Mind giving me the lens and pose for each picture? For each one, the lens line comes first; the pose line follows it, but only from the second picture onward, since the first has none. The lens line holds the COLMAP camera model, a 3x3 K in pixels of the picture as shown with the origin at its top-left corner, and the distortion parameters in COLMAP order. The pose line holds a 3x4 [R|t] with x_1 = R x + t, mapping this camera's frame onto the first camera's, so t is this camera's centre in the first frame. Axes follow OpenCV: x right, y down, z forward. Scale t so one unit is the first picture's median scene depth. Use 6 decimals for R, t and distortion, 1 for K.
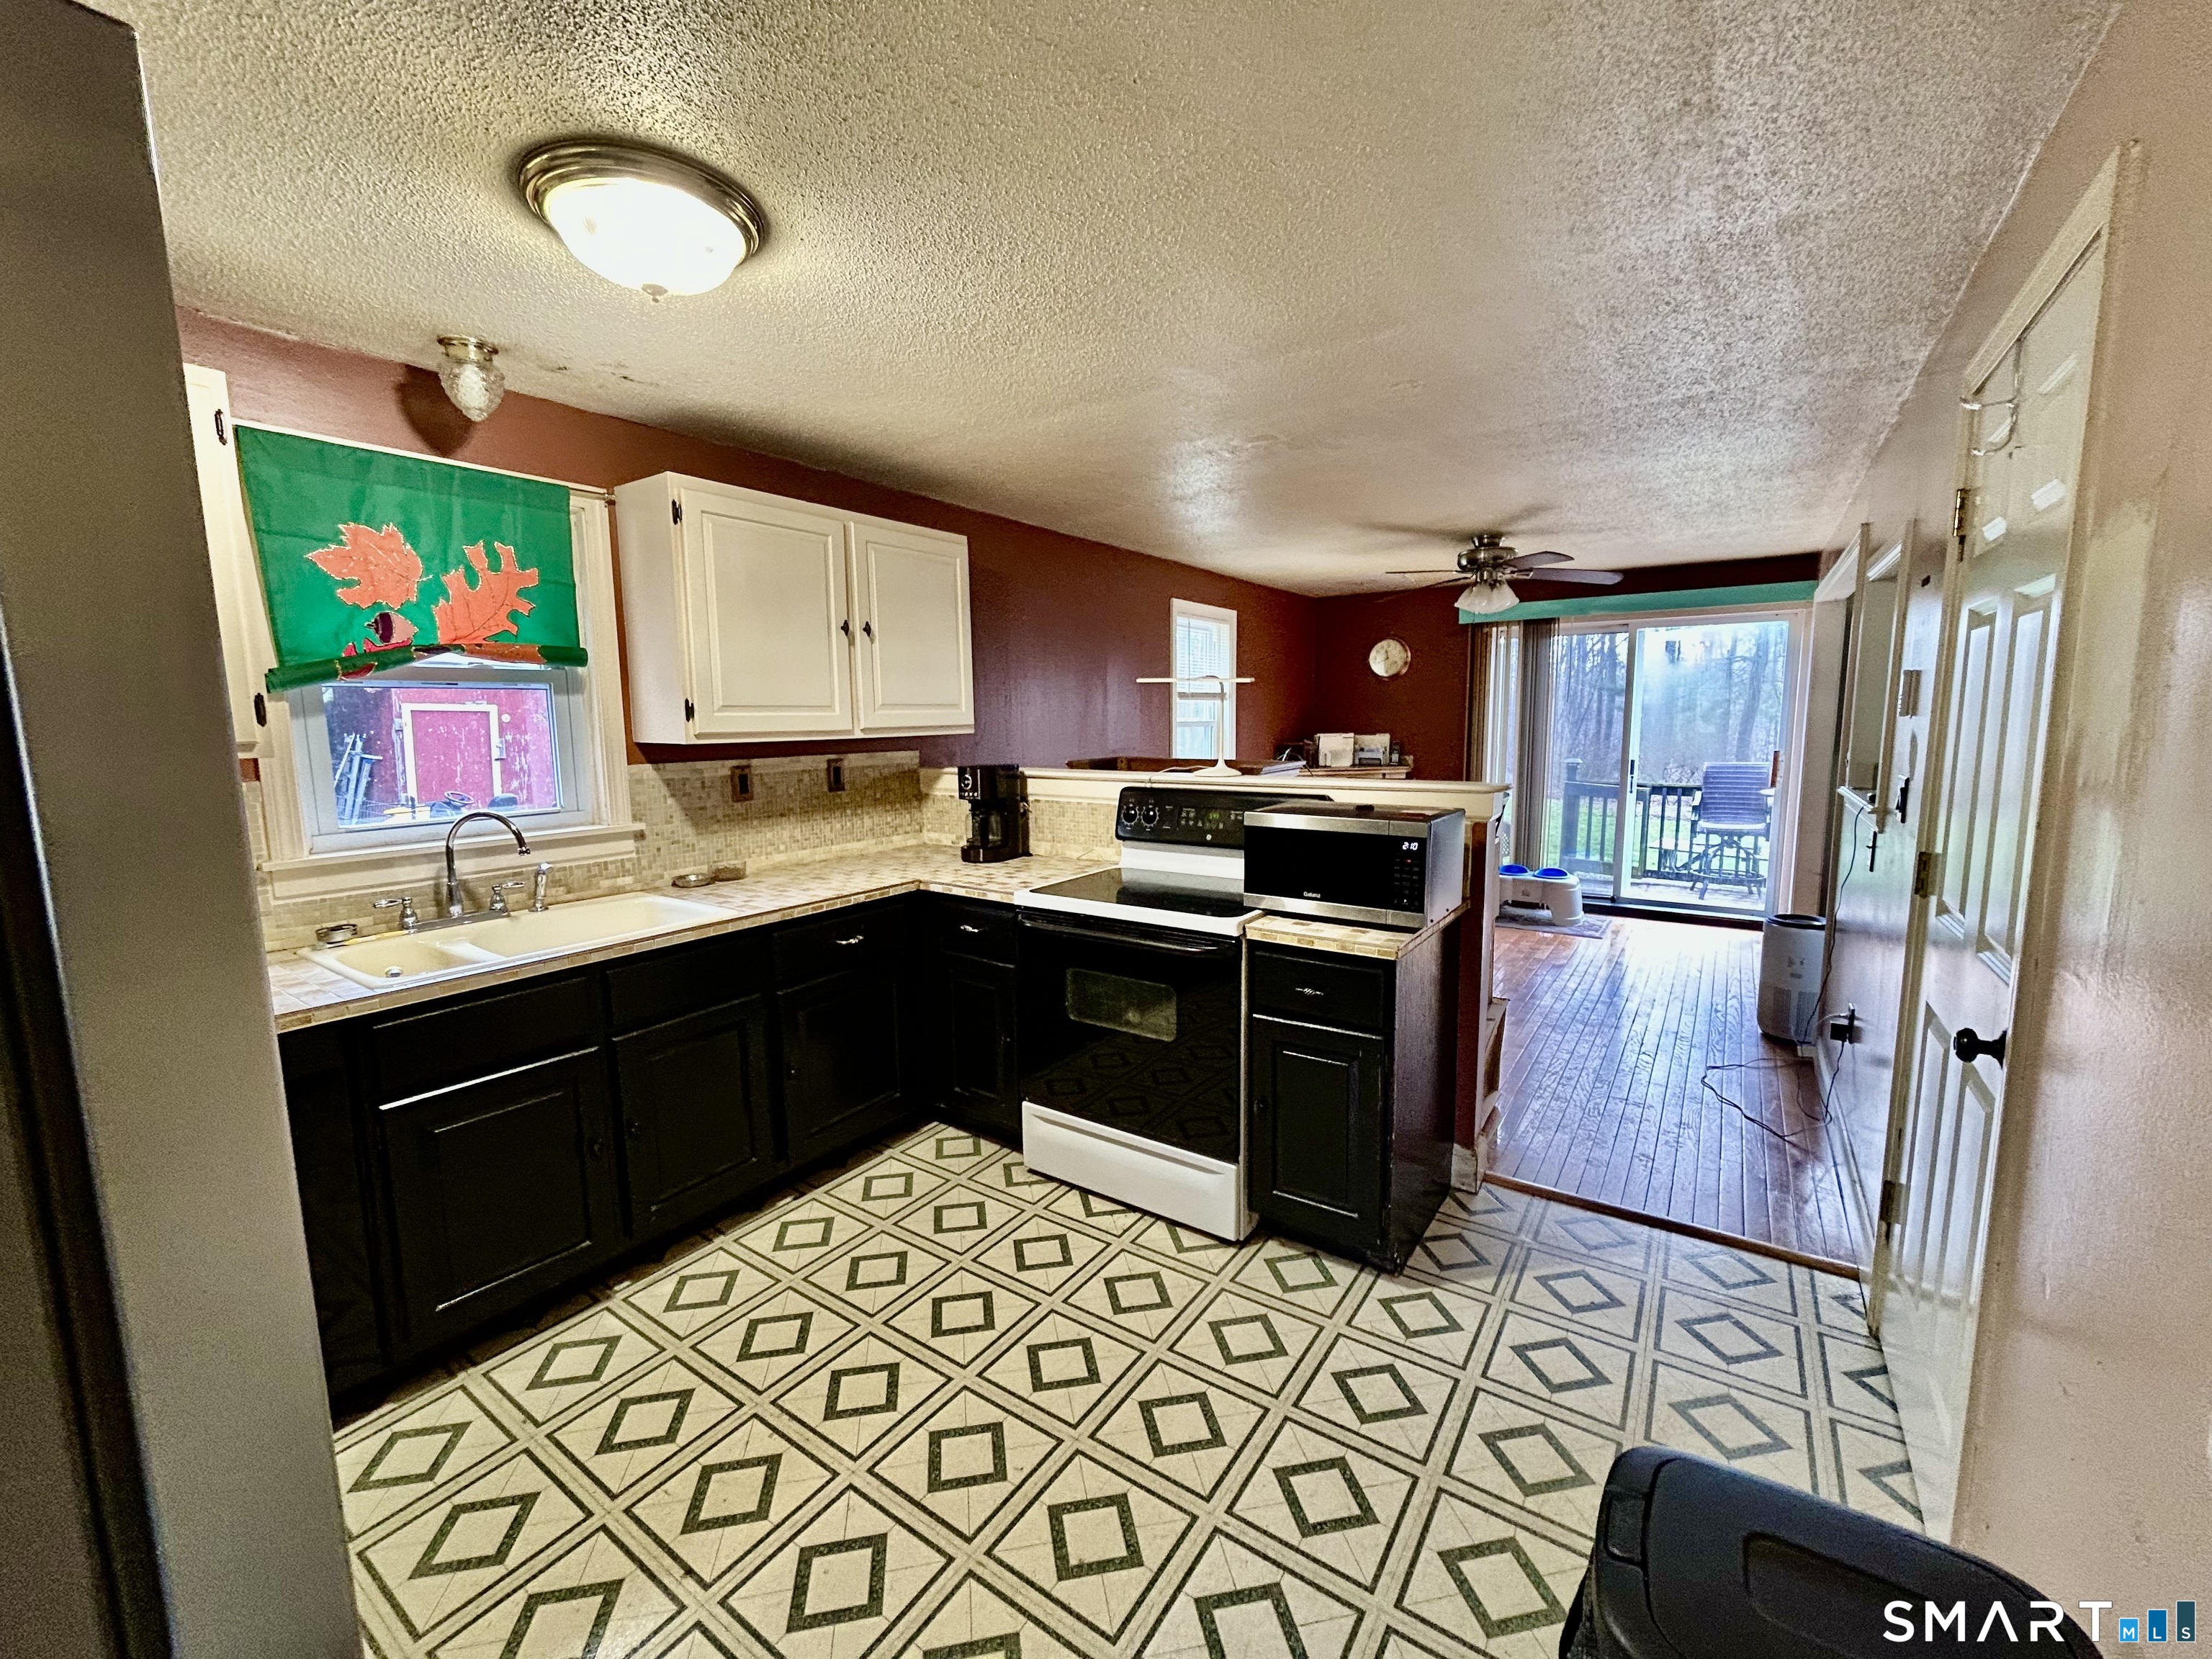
lens RADIAL K [[889.2, 0, 1106.9], [0, 889.2, 819.0], [0, 0, 1]] dist [-0.002216, -0.000096]
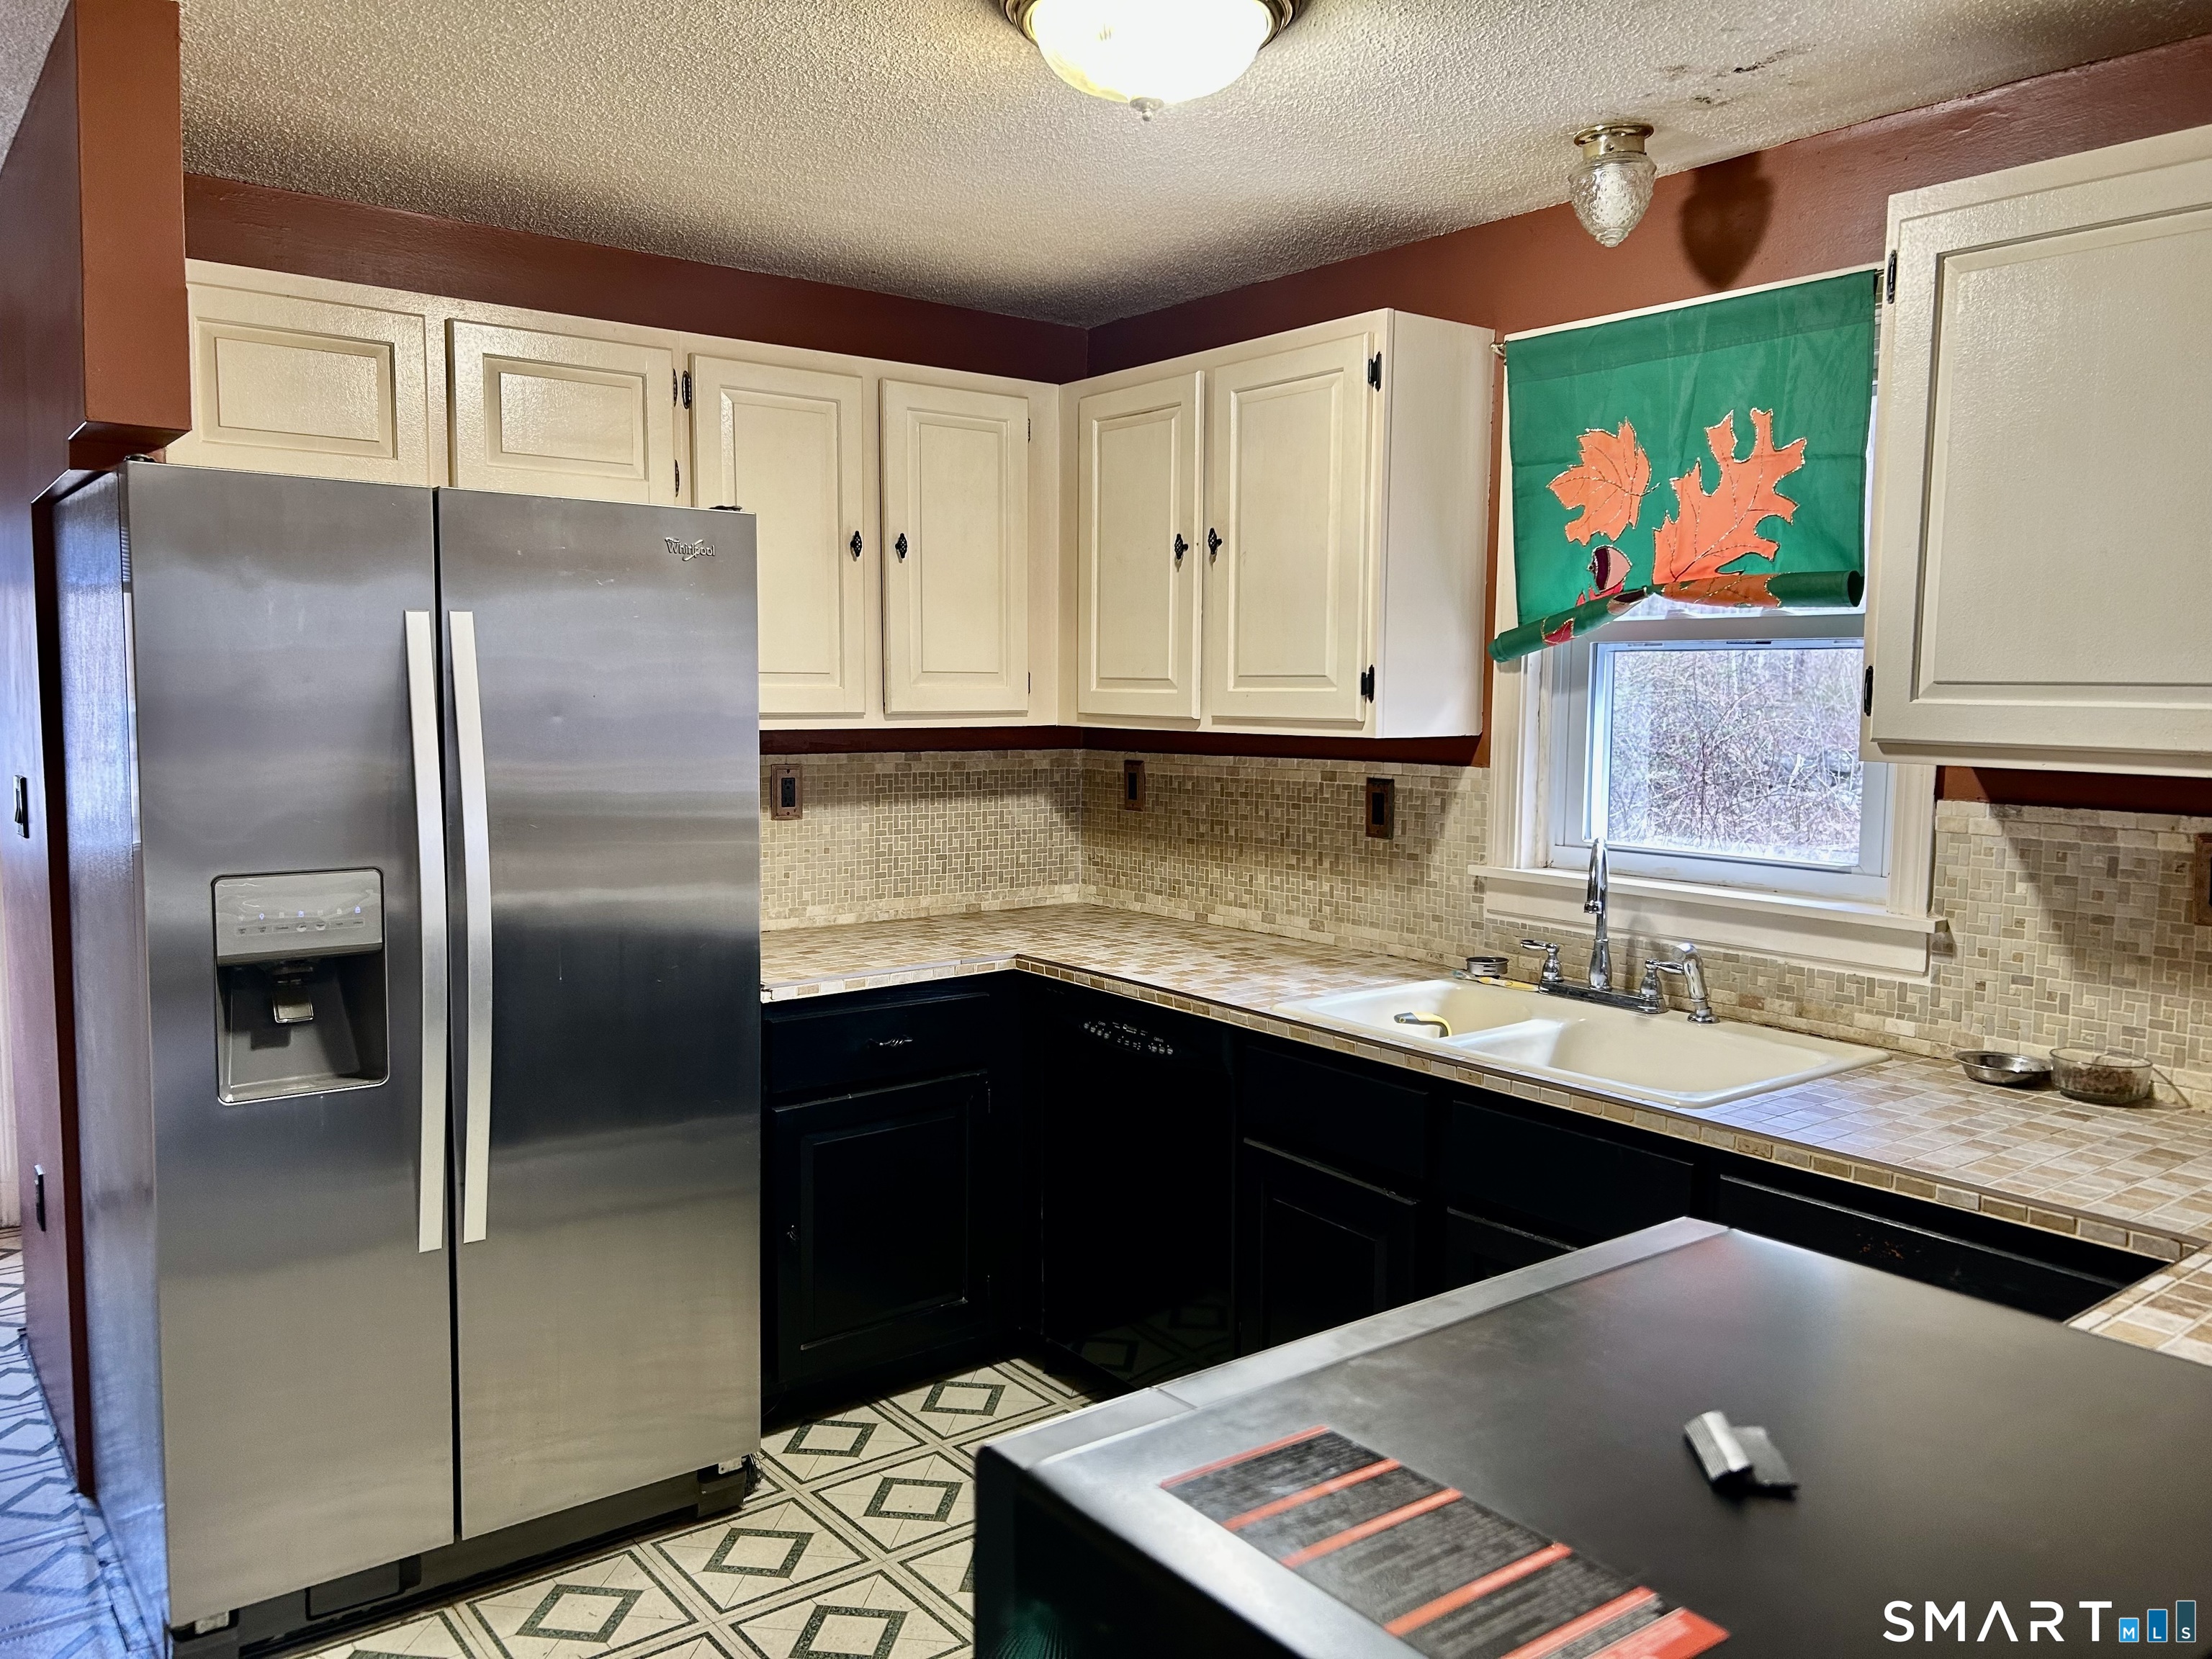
lens RADIAL K [[1690.9, 0, 1104.1], [0, 1690.9, 839.4], [0, 0, 1]] dist [0.007695, 0.004881]
pose [[-0.303072, 0.087721, -0.948922, 0.509930], [-0.129304, 0.982760, 0.132147, -0.106499], [0.944155, 0.162749, -0.286504, 0.863155]]
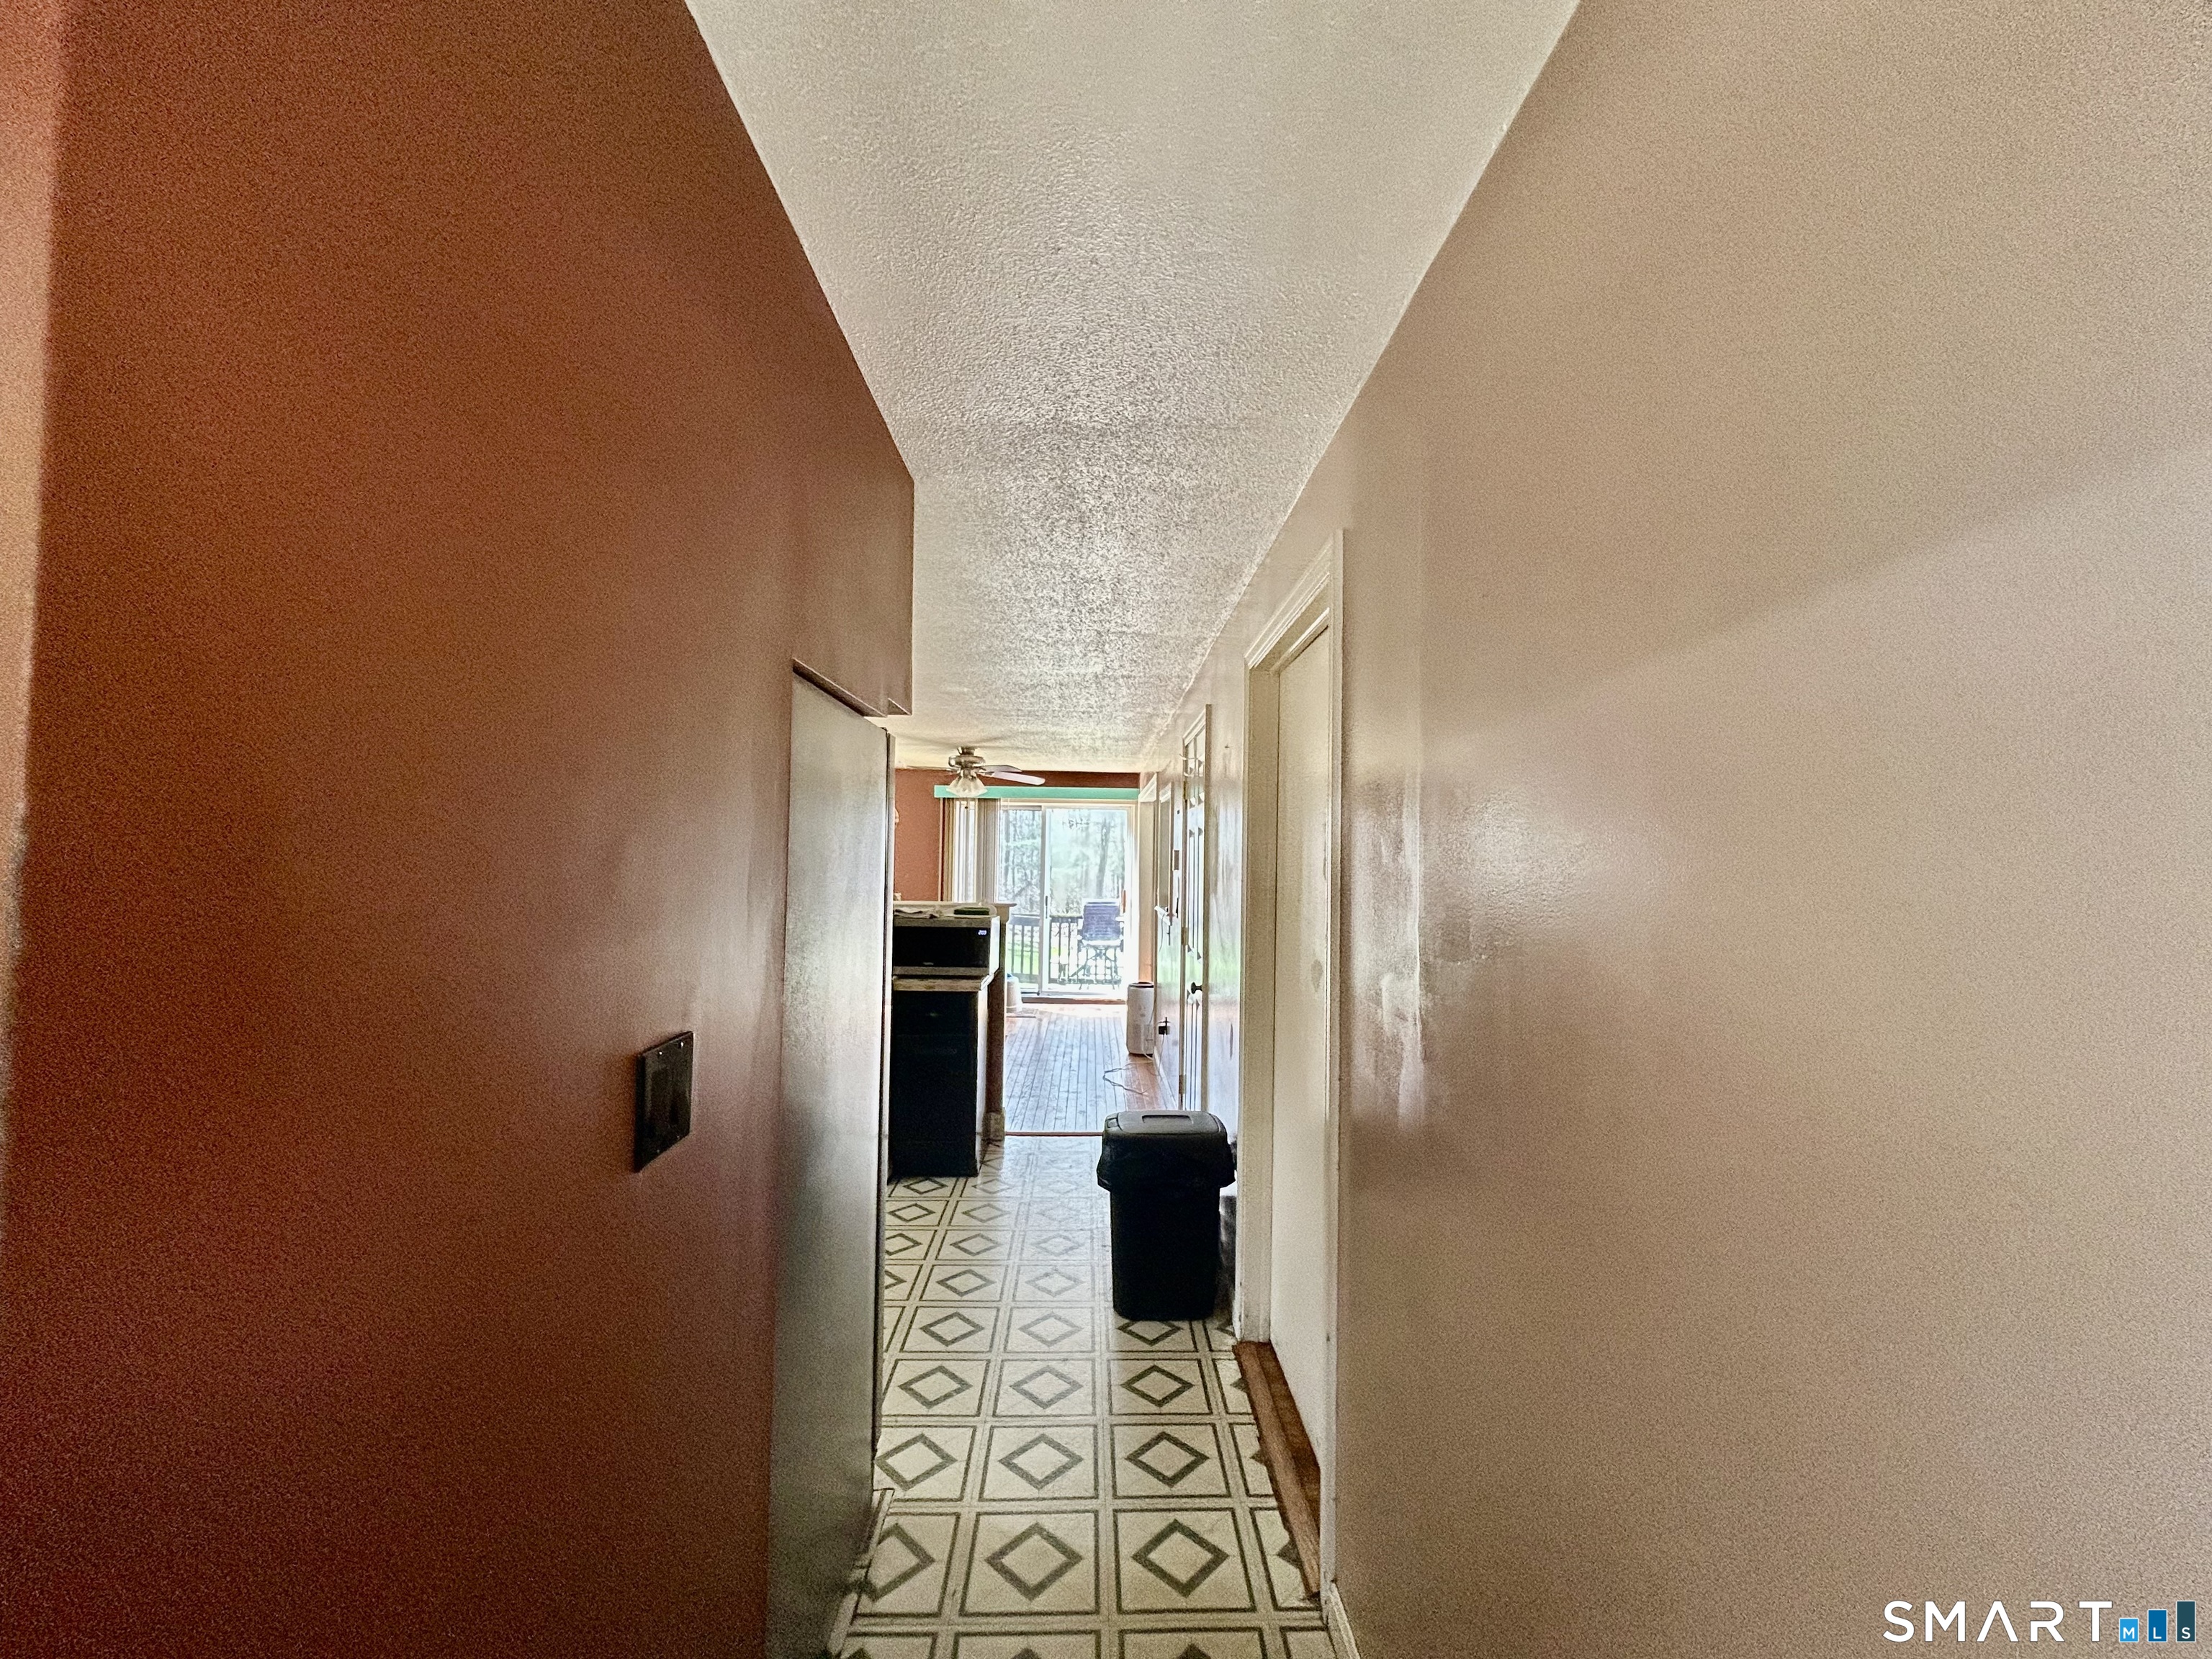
lens RADIAL K [[889.3, 0, 1106.0], [0, 889.3, 829.5], [0, 0, 1]] dist [0.000039, 0.000000]
pose [[0.808443, 0.040552, 0.587176, -0.416670], [0.048244, 0.989701, -0.134776, 0.057966], [-0.586595, 0.137286, 0.798160, -0.520479]]
